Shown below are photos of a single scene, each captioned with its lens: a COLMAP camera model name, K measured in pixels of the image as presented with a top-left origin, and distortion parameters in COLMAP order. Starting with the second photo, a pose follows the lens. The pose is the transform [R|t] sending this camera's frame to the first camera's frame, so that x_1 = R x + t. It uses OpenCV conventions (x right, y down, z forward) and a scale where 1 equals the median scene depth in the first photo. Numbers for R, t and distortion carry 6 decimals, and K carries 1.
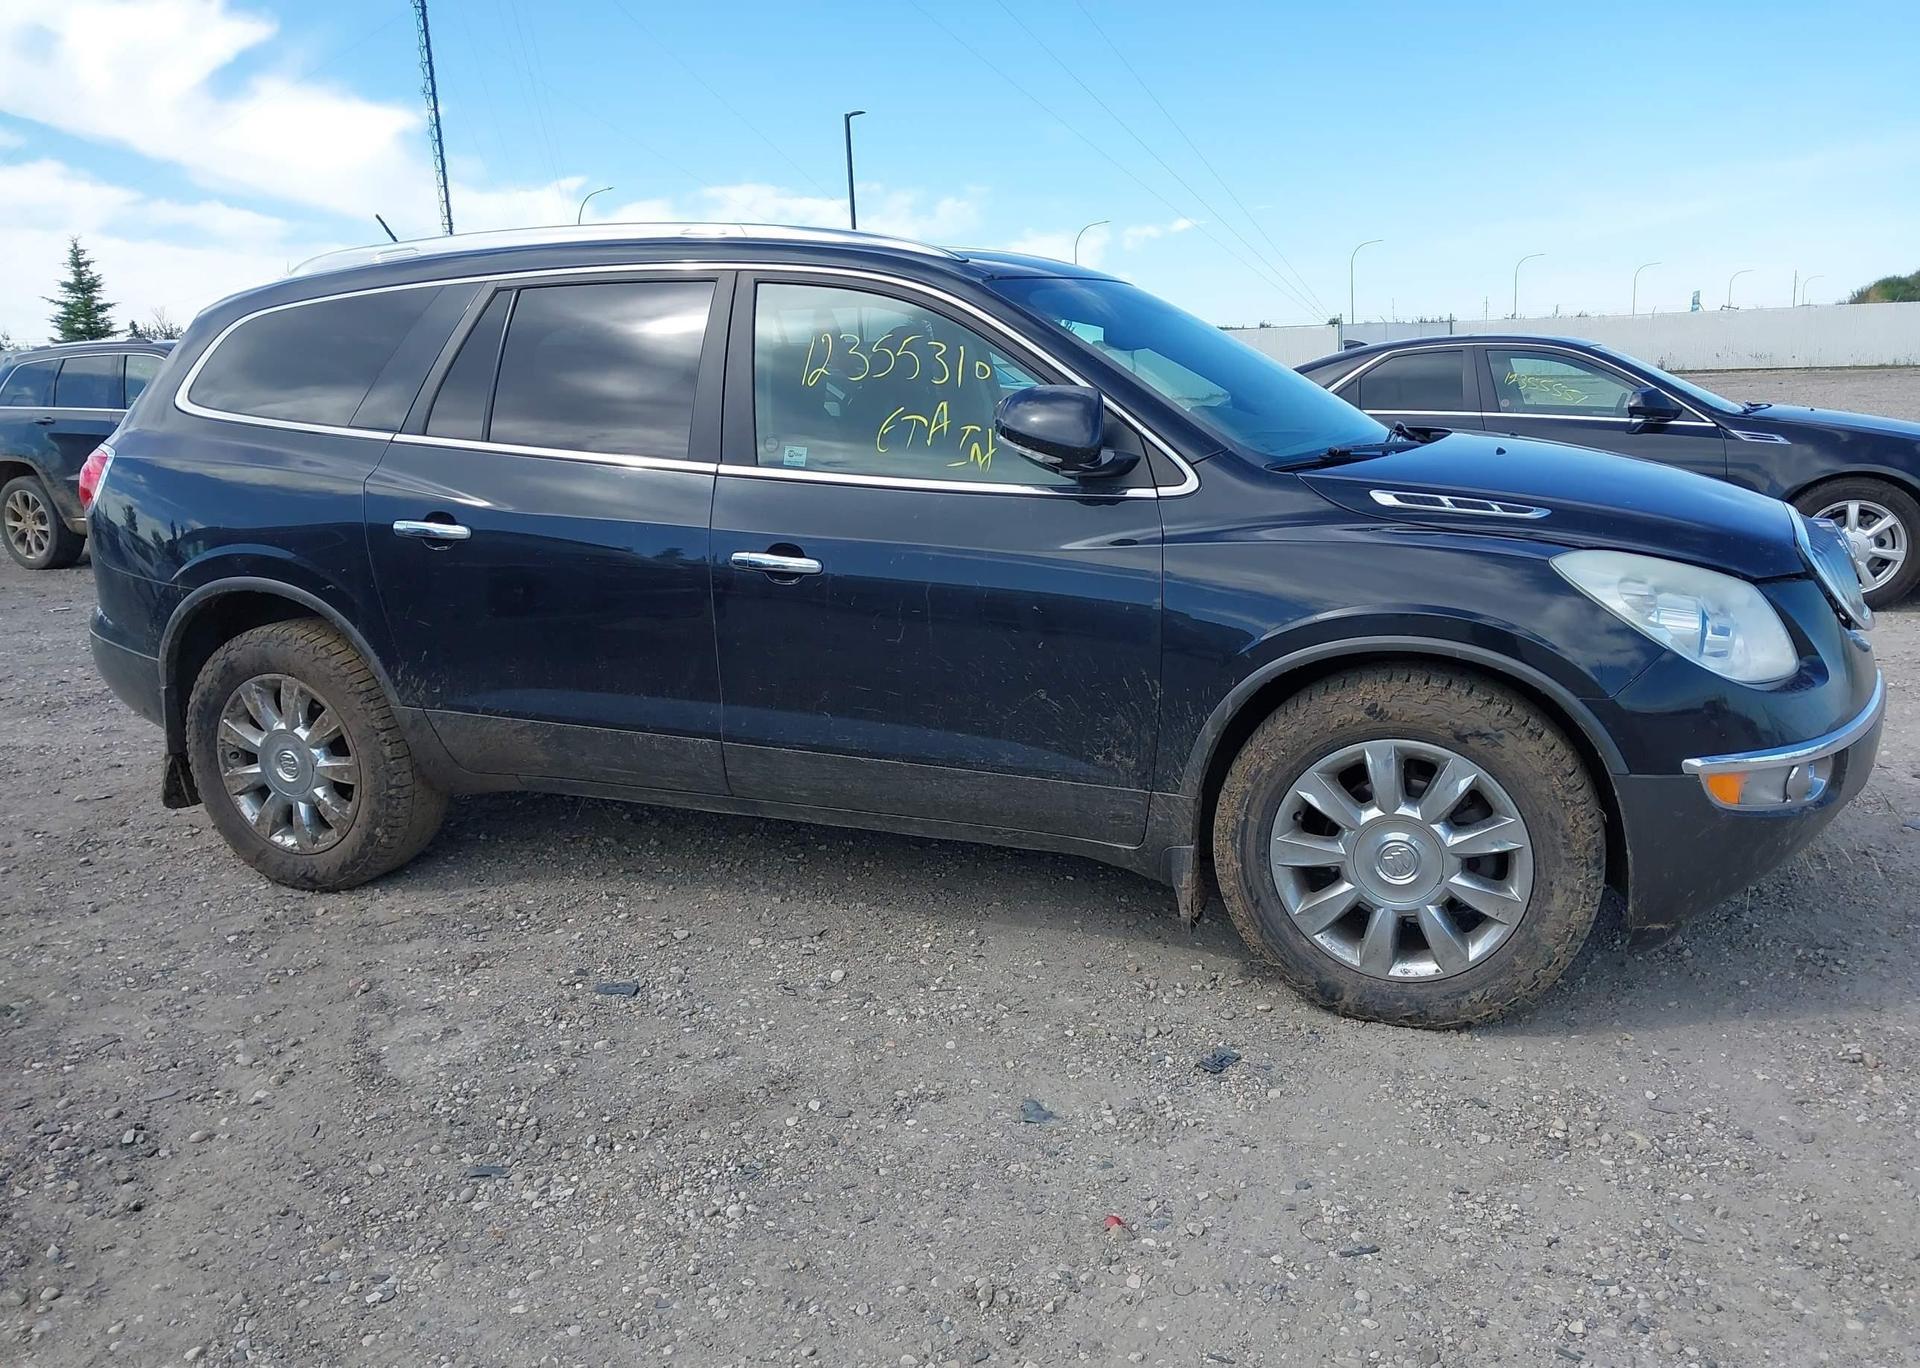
lens RADIAL K [[1538.4, 0, 968.6], [0, 1538.4, 688.8], [0, 0, 1]] dist [0.048215, -0.066137]
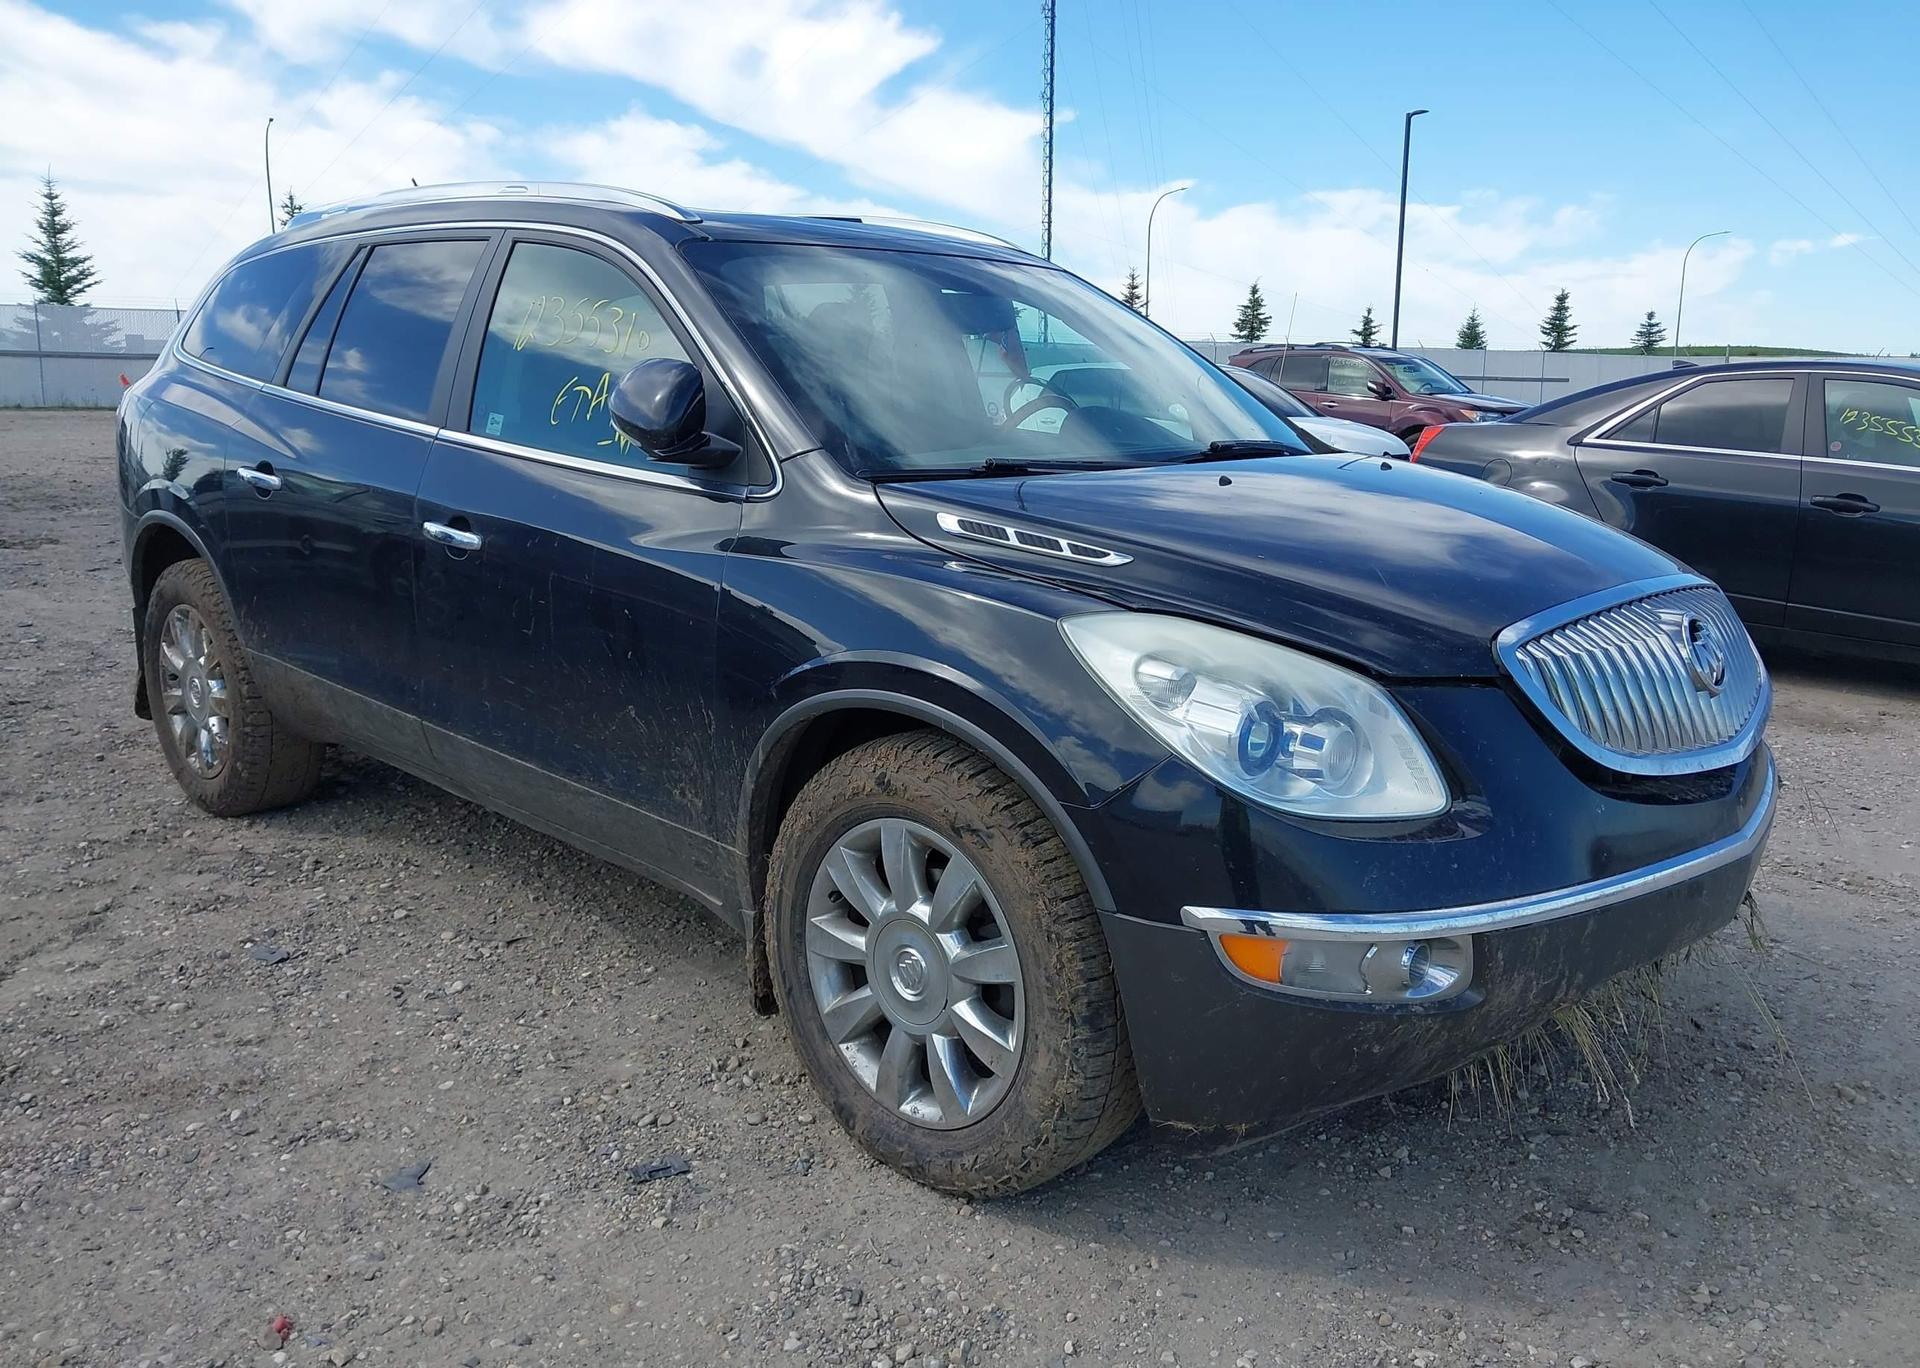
lens RADIAL K [[1538.4, 0, 981.0], [0, 1538.4, 688.4], [0, 0, 1]] dist [0.048215, -0.066137]
pose [[0.930694, 0.125074, -0.343750, 0.509182], [-0.126248, 0.991816, 0.019063, -0.048648], [0.343321, 0.025656, 0.938868, 0.232423]]
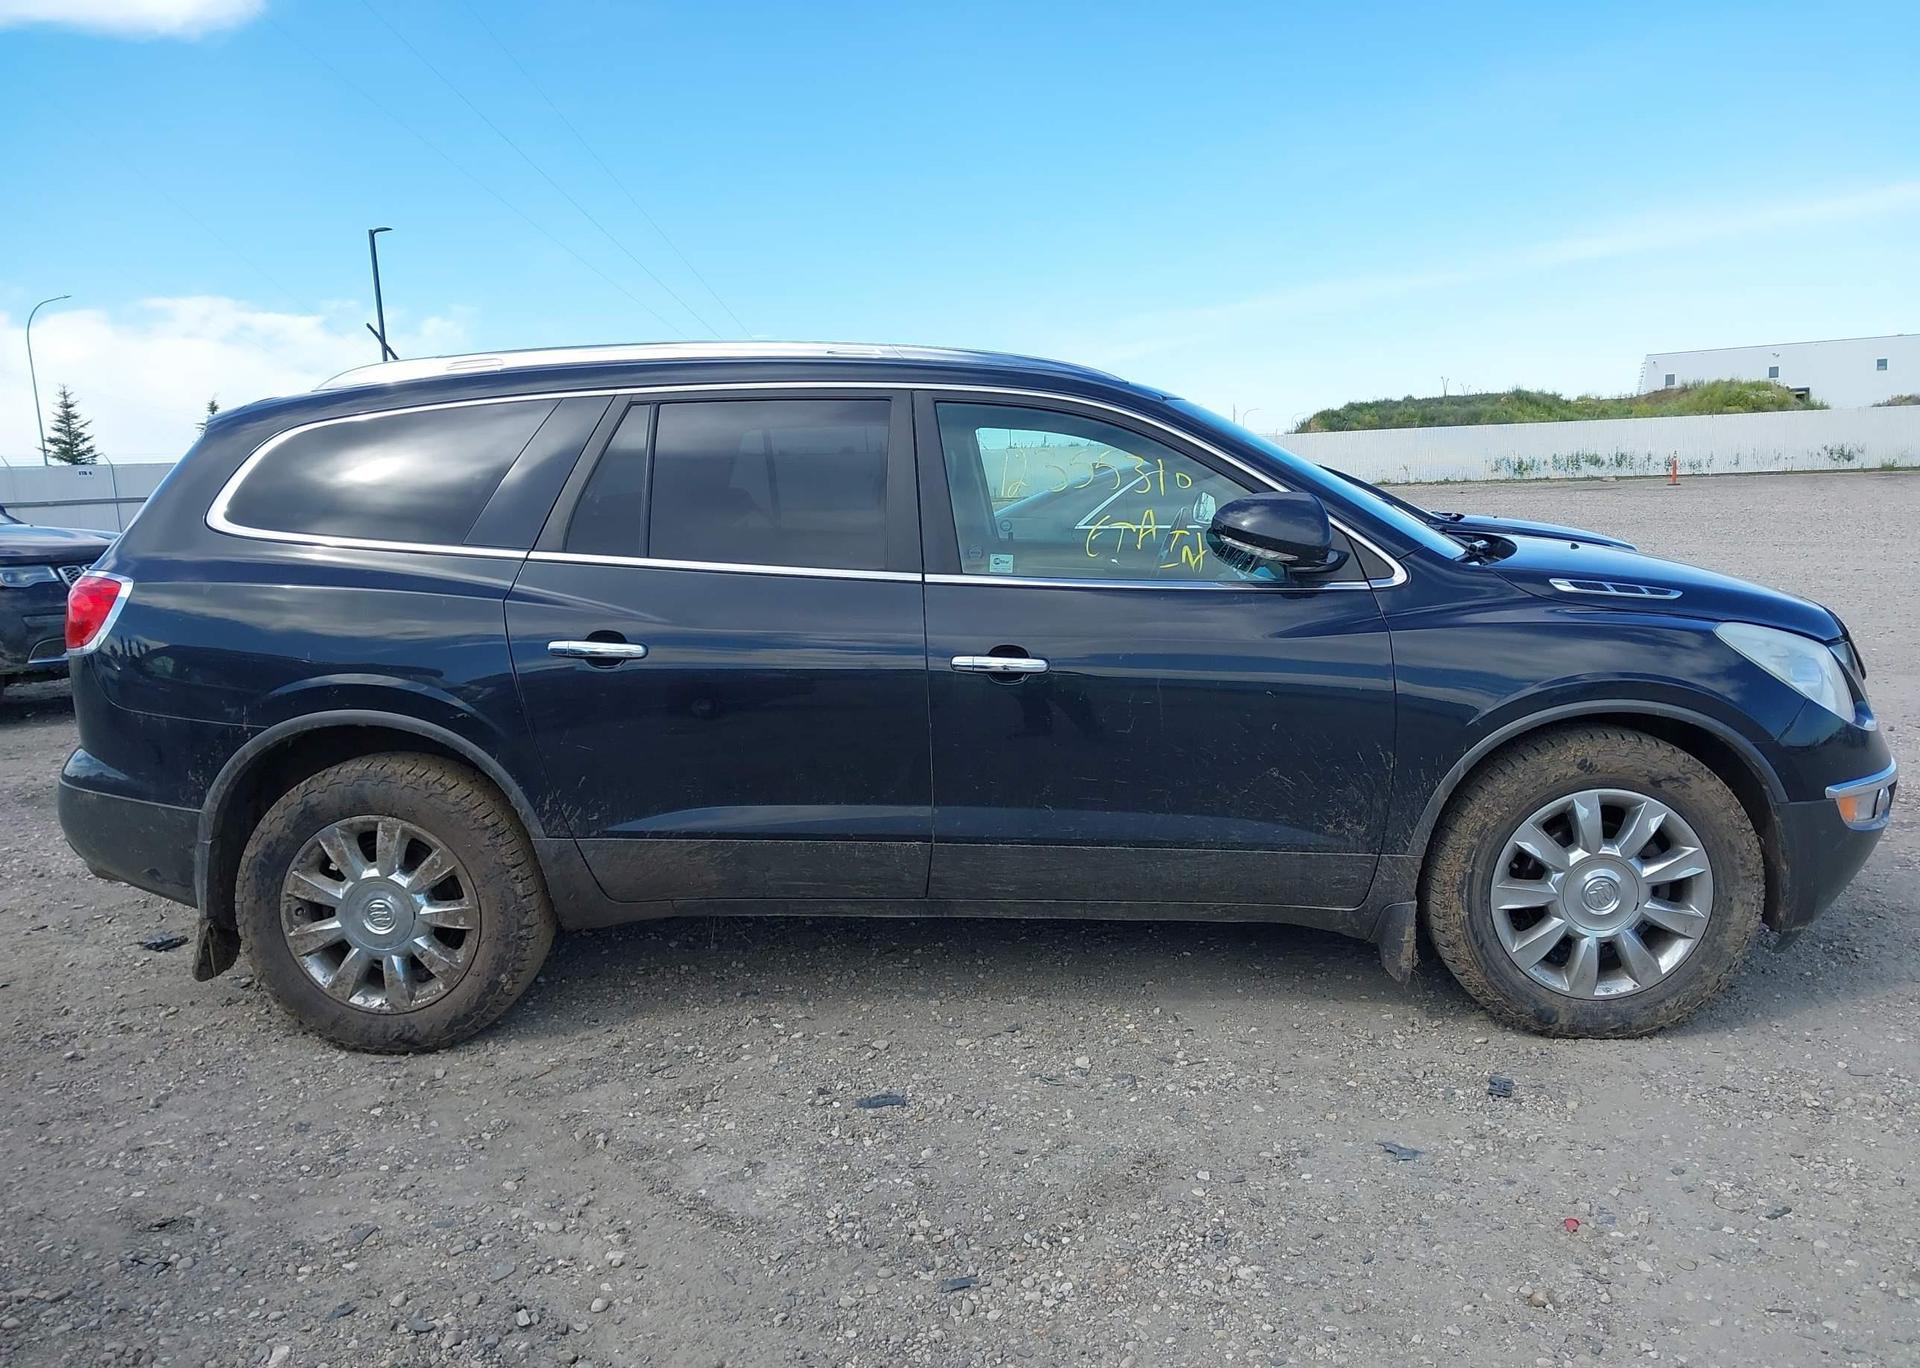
lens RADIAL K [[1538.4, 0, 959.7], [0, 1538.4, 683.0], [0, 0, 1]] dist [0.048215, -0.066137]
pose [[0.948801, -0.045190, 0.312624, -0.479888], [0.070243, 0.995117, -0.069339, 0.000272], [-0.307964, 0.087749, 0.947343, 0.028446]]
